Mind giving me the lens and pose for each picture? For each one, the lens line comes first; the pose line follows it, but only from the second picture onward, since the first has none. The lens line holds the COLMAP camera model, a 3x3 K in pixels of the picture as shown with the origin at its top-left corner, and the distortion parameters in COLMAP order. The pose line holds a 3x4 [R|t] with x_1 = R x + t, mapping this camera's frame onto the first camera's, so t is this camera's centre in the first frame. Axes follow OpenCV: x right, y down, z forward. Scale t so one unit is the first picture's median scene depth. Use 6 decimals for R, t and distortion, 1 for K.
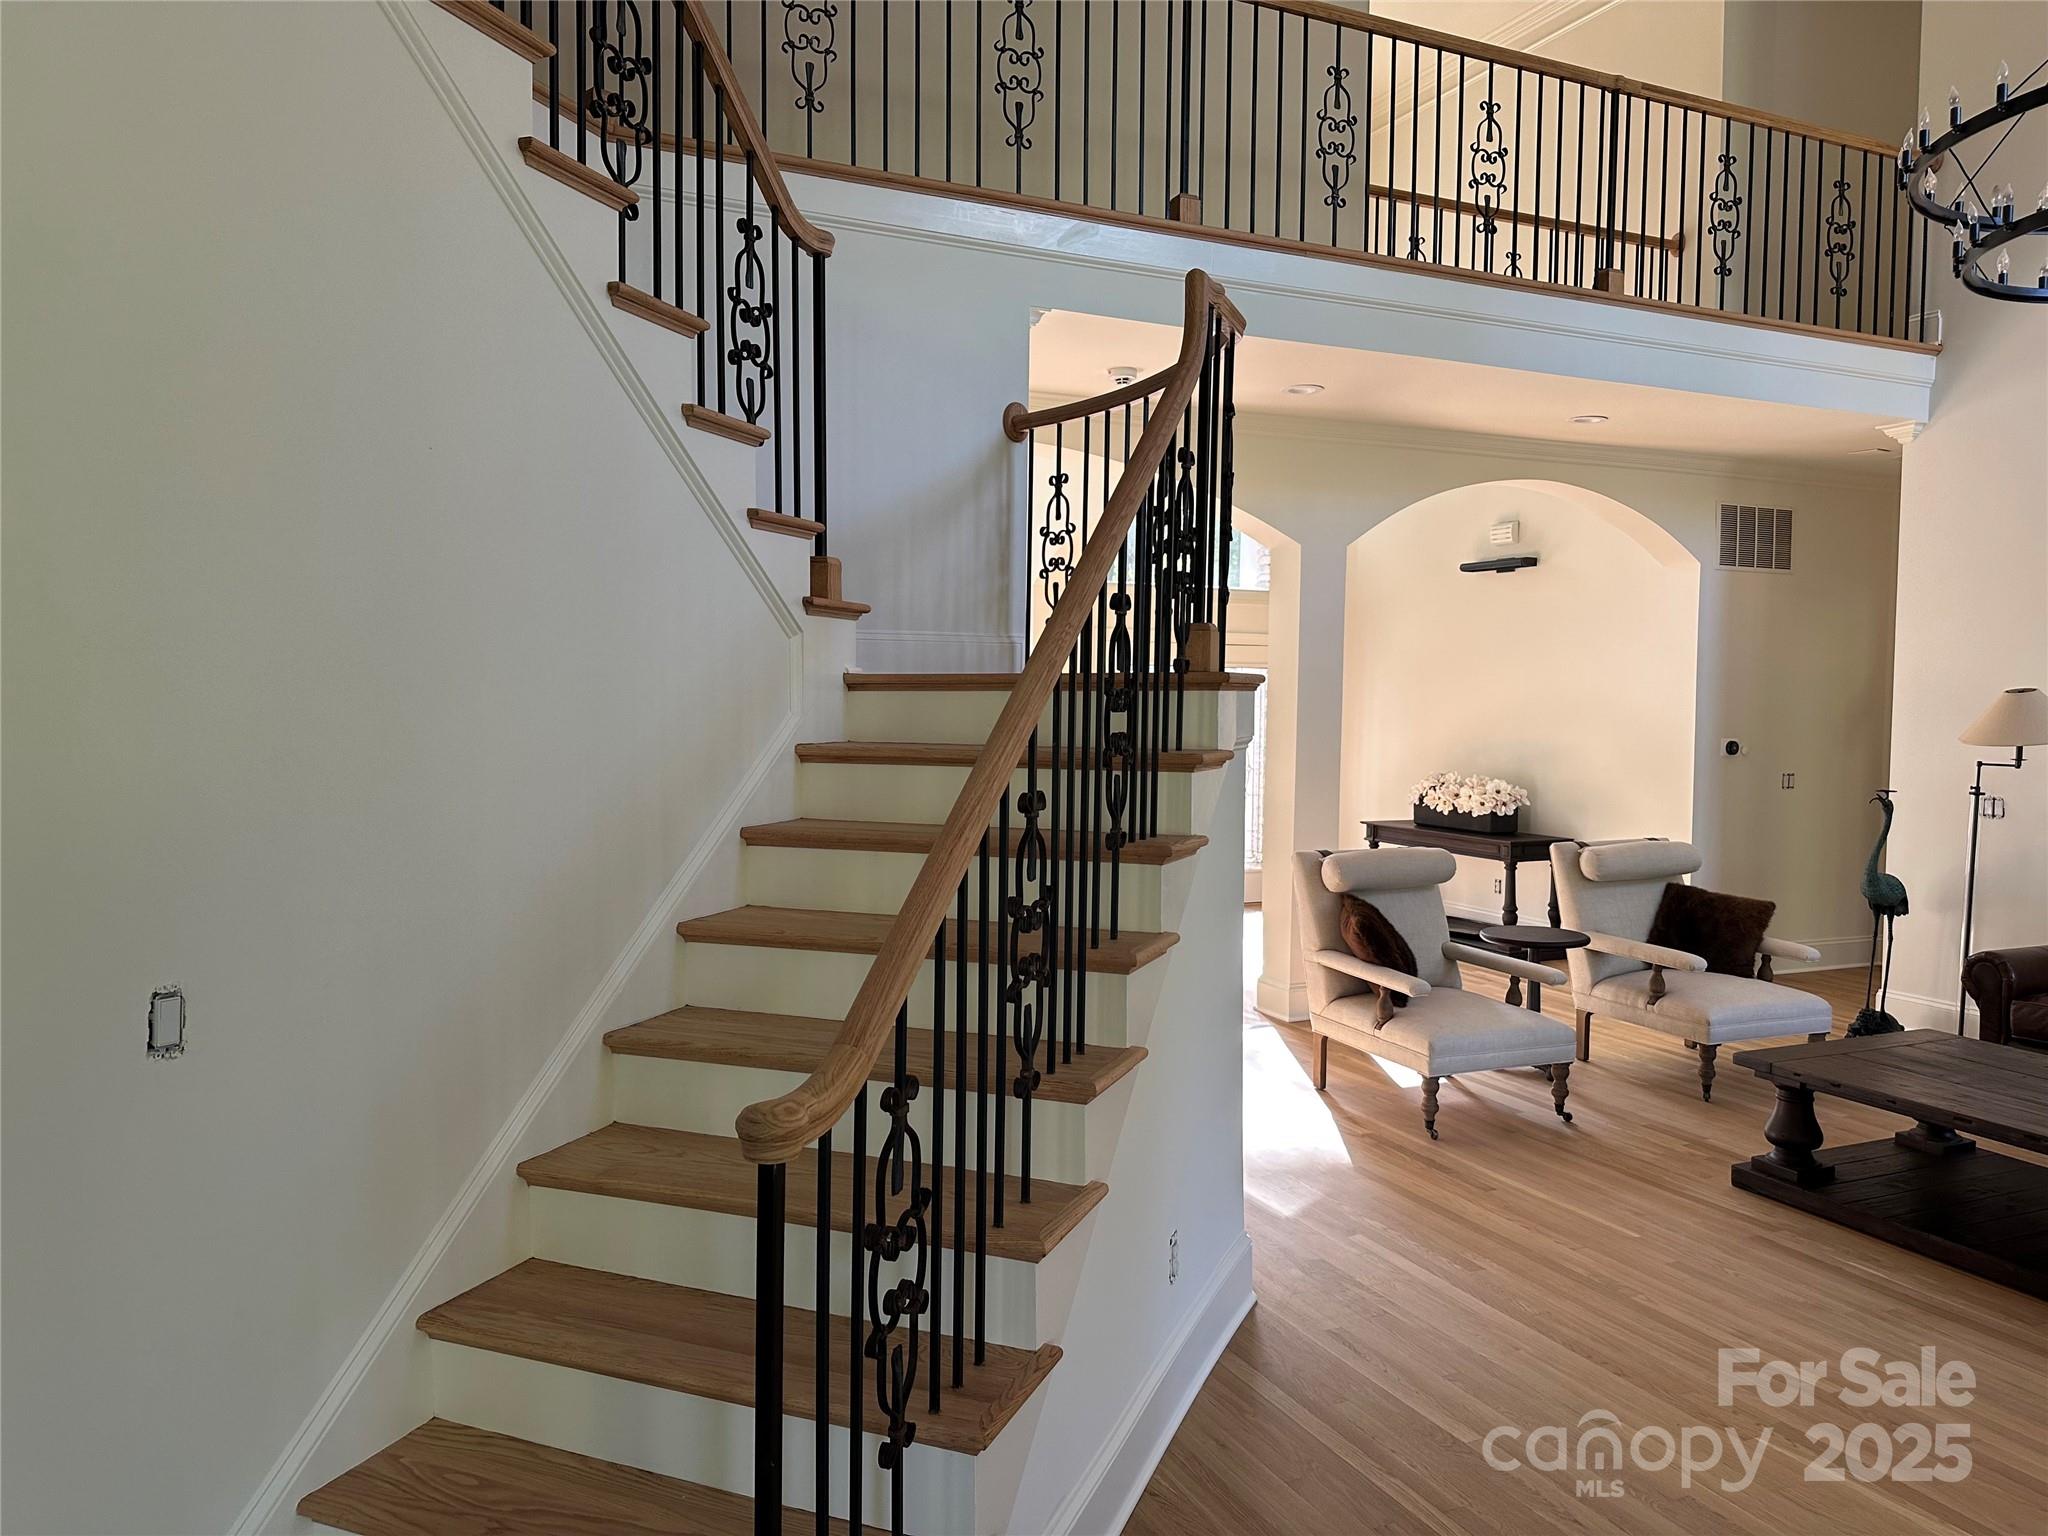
lens RADIAL K [[1422.9, 0, 1037.8], [0, 1422.9, 772.7], [0, 0, 1]] dist [0.062778, -0.081058]
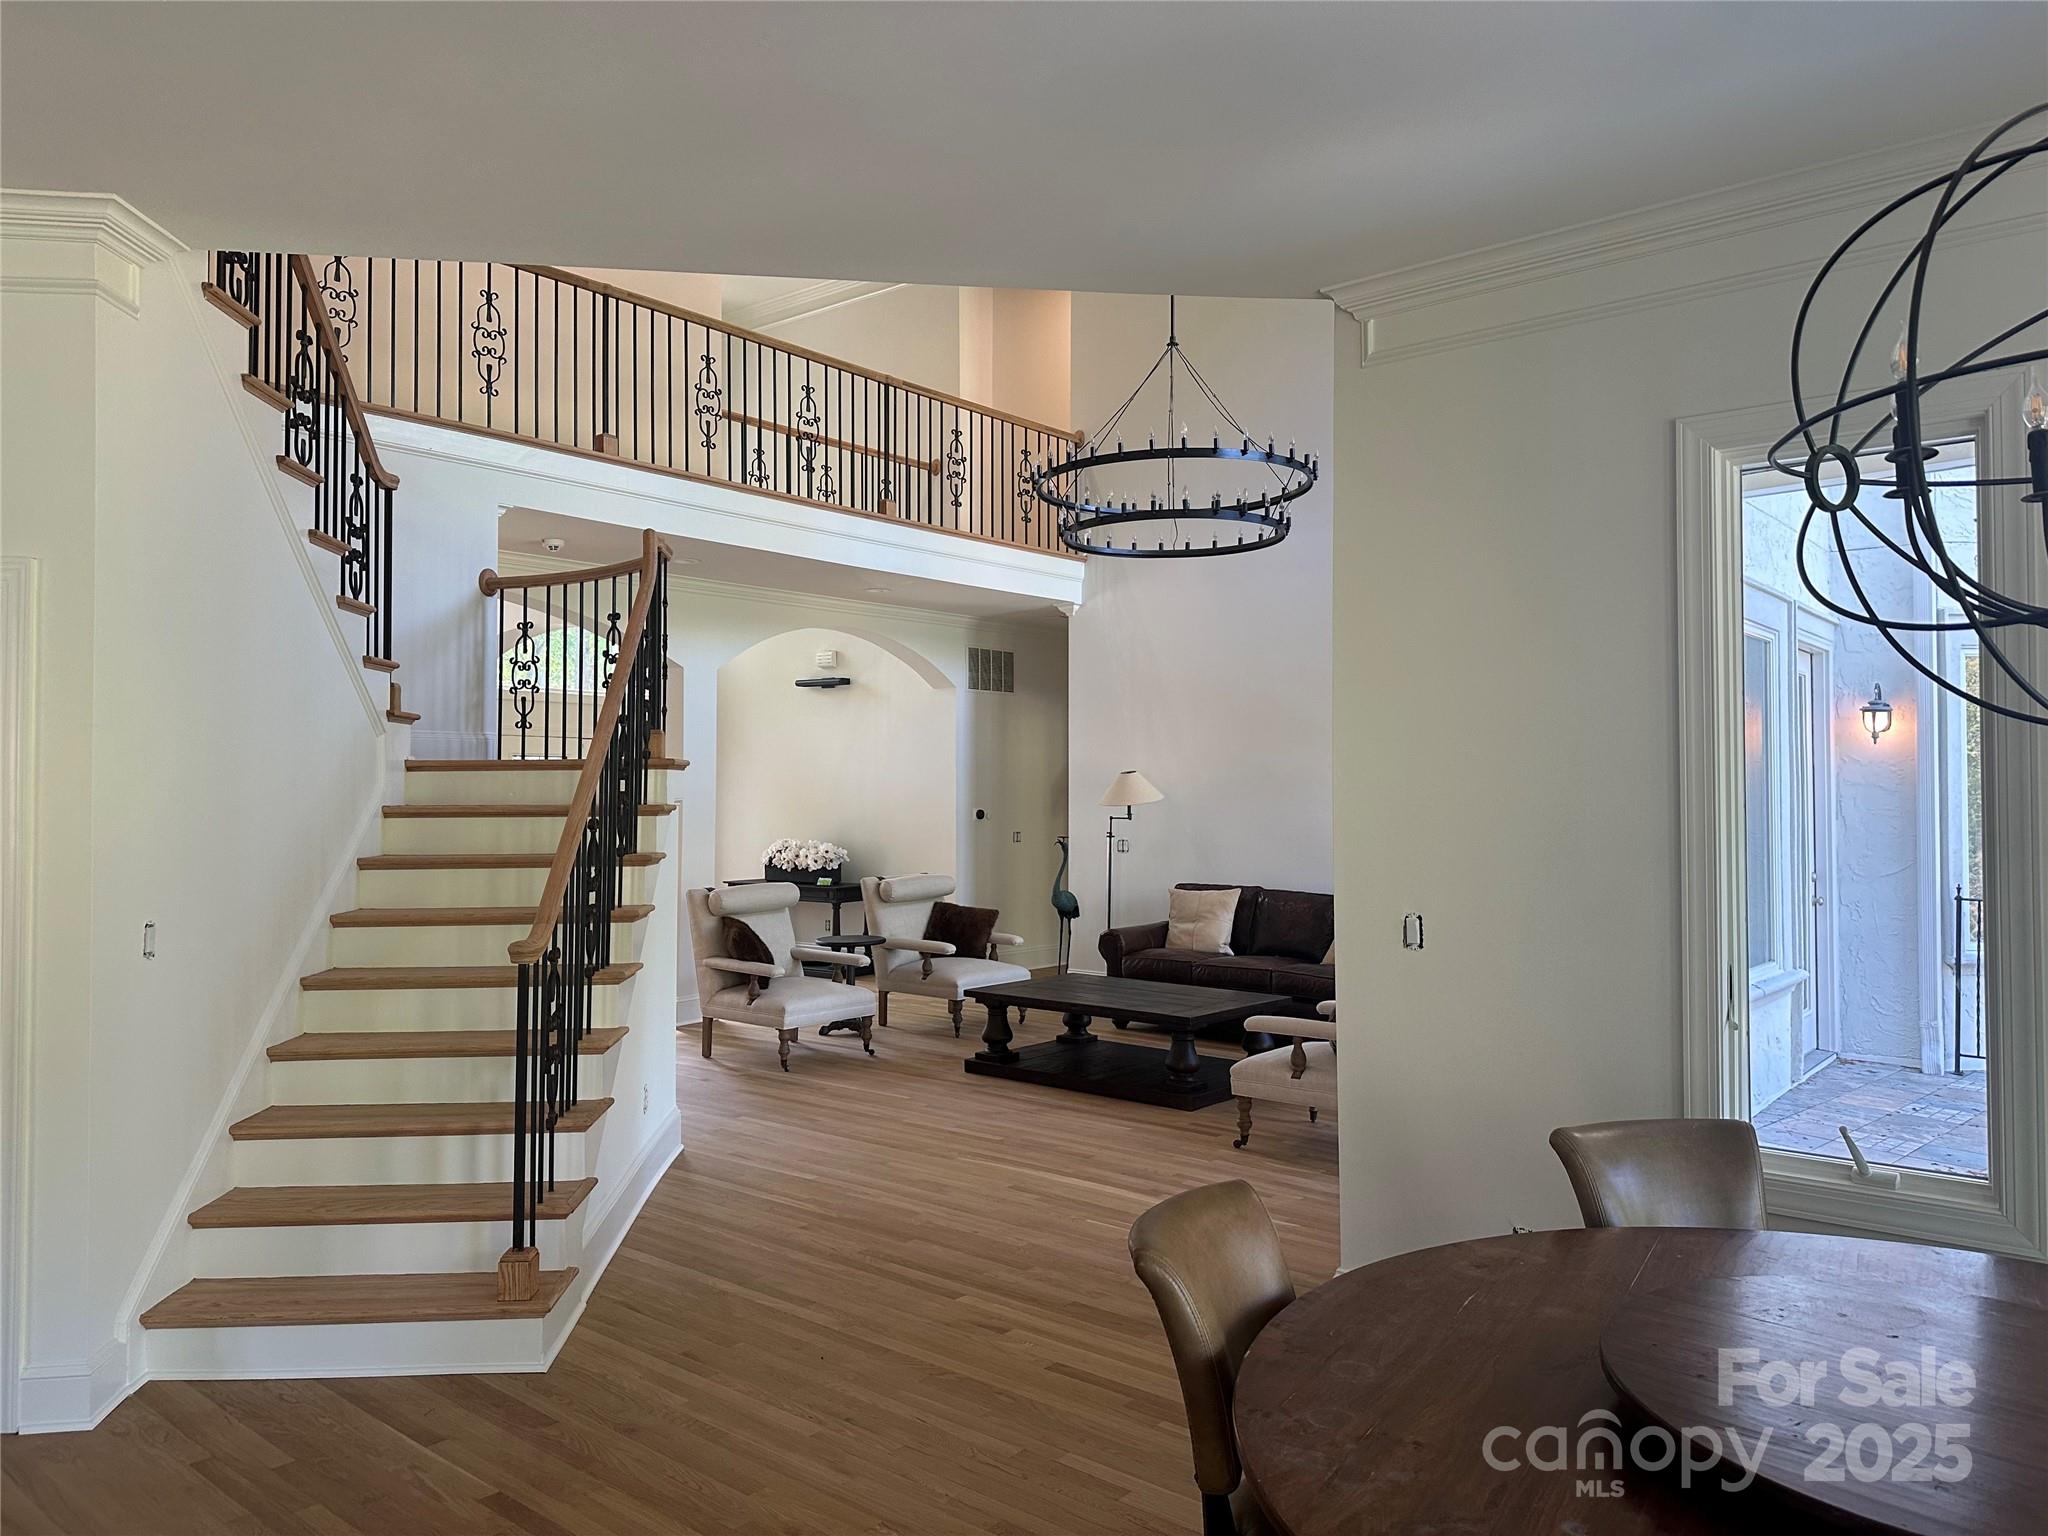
lens RADIAL K [[1422.9, 0, 1038.8], [0, 1422.9, 760.1], [0, 0, 1]] dist [0.062778, -0.081058]
pose [[0.897225, 0.000454, 0.441574, -0.140389], [0.032253, 0.997261, -0.066559, 0.036880], [-0.440395, 0.073961, 0.894753, -0.451564]]
